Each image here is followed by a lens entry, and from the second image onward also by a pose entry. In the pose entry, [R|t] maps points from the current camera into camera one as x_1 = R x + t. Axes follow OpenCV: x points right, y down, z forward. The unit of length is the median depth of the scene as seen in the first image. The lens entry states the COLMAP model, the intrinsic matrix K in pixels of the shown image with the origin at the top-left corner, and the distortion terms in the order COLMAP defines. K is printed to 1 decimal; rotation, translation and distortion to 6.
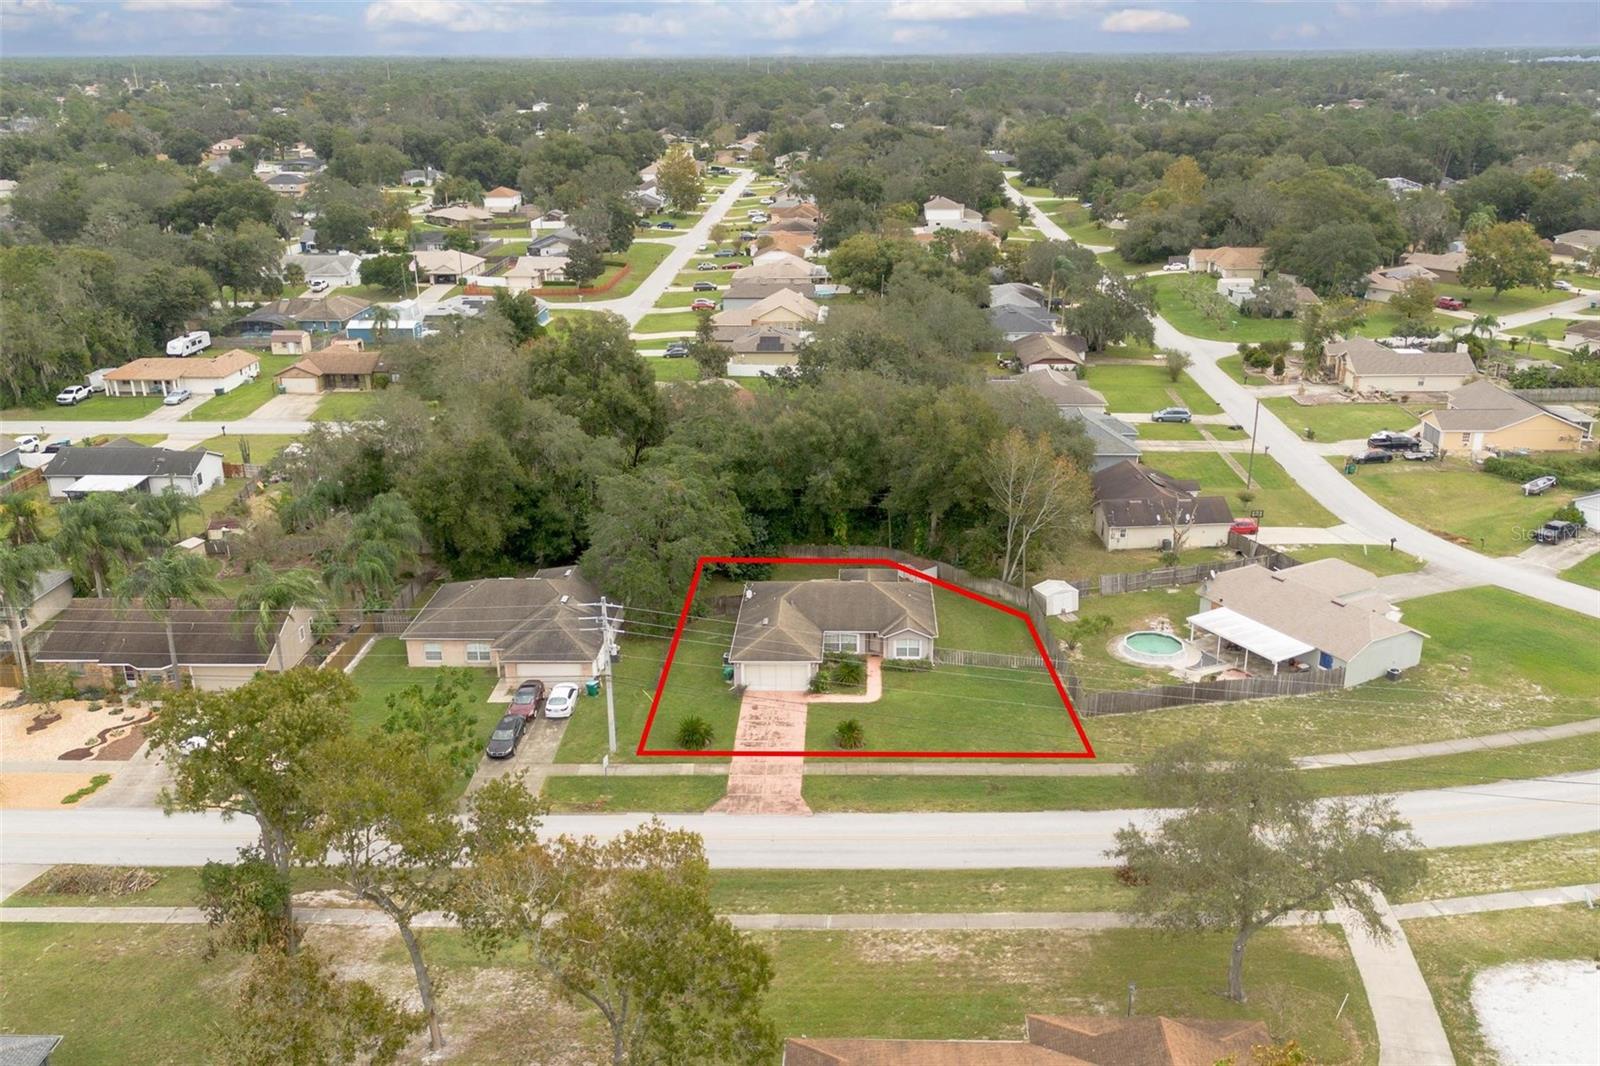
lens RADIAL K [[1356.7, 0, 805.7], [0, 1356.7, 533.3], [0, 0, 1]] dist [0.103640, -0.139216]
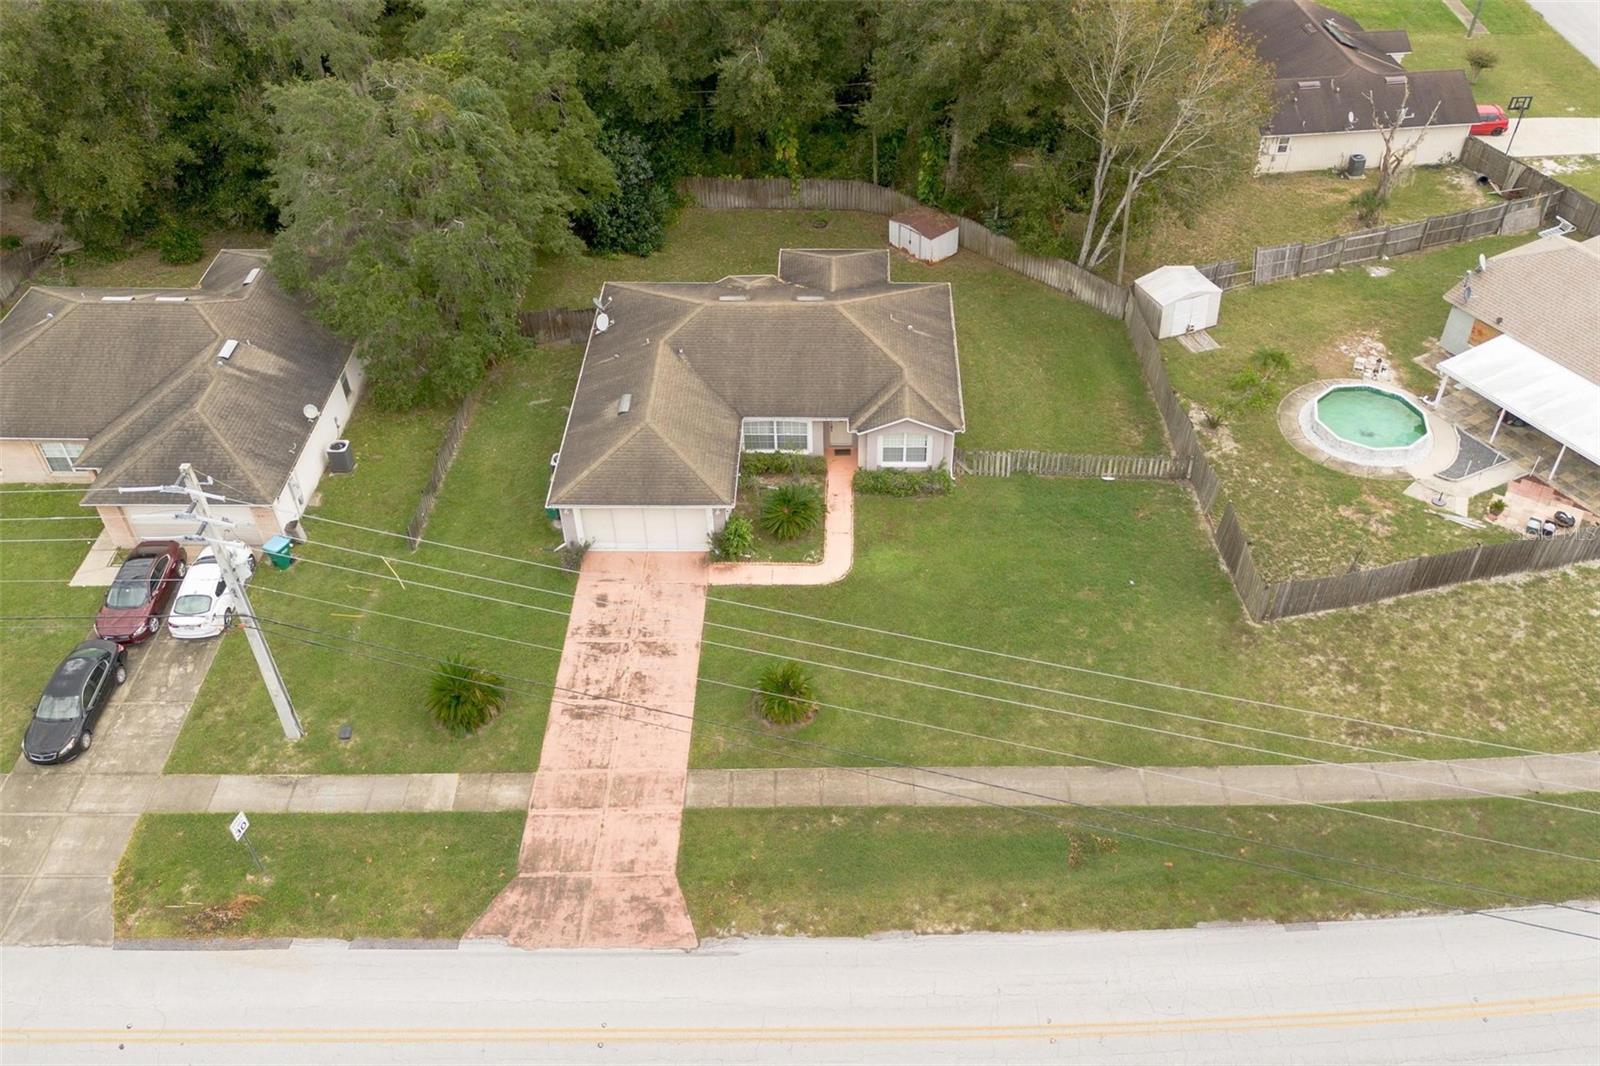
lens RADIAL K [[1339.0, 0, 818.2], [0, 1339.0, 556.2], [0, 0, 1]] dist [0.034806, 0.007841]
pose [[0.999776, -0.014528, 0.015404, 0.031935], [0.007565, 0.924547, 0.380993, -0.067722], [-0.019777, -0.380791, 0.924450, 0.490420]]
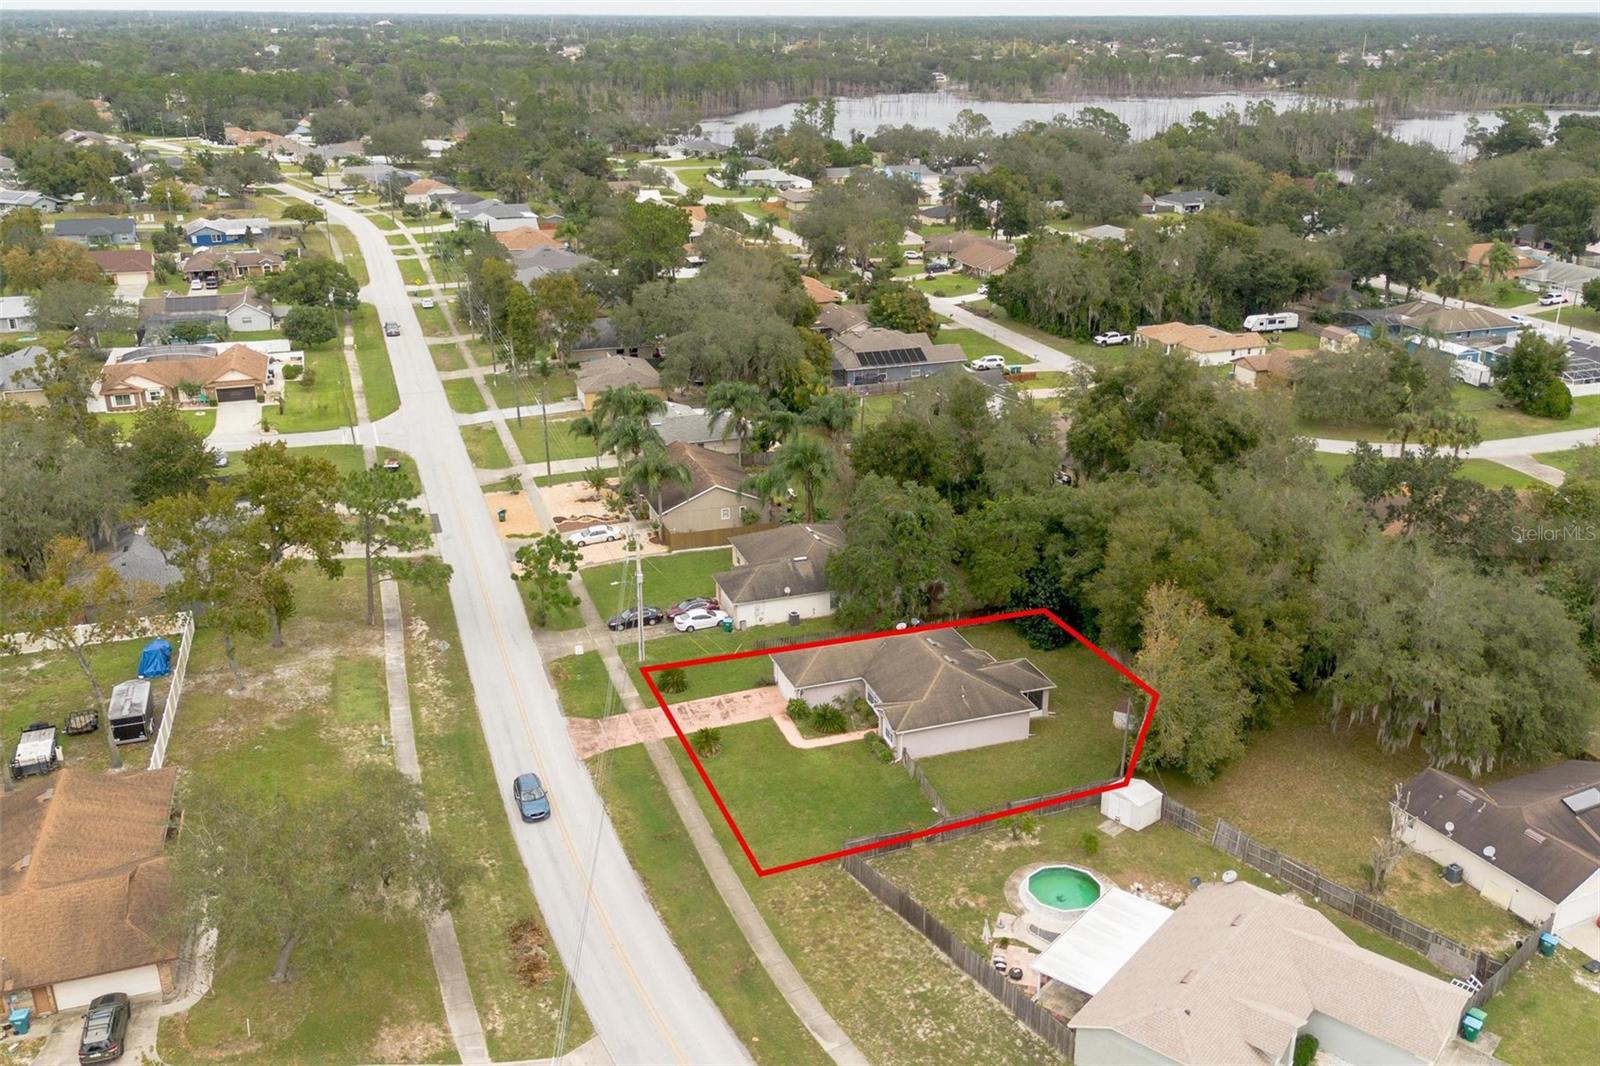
lens RADIAL K [[1356.7, 0, 805.7], [0, 1356.7, 533.3], [0, 0, 1]] dist [0.103640, -0.139216]
pose [[0.362335, 0.337972, -0.868613, 0.781578], [-0.314838, 0.921543, 0.227234, -0.224635], [0.877263, 0.191138, 0.440314, 0.487133]]
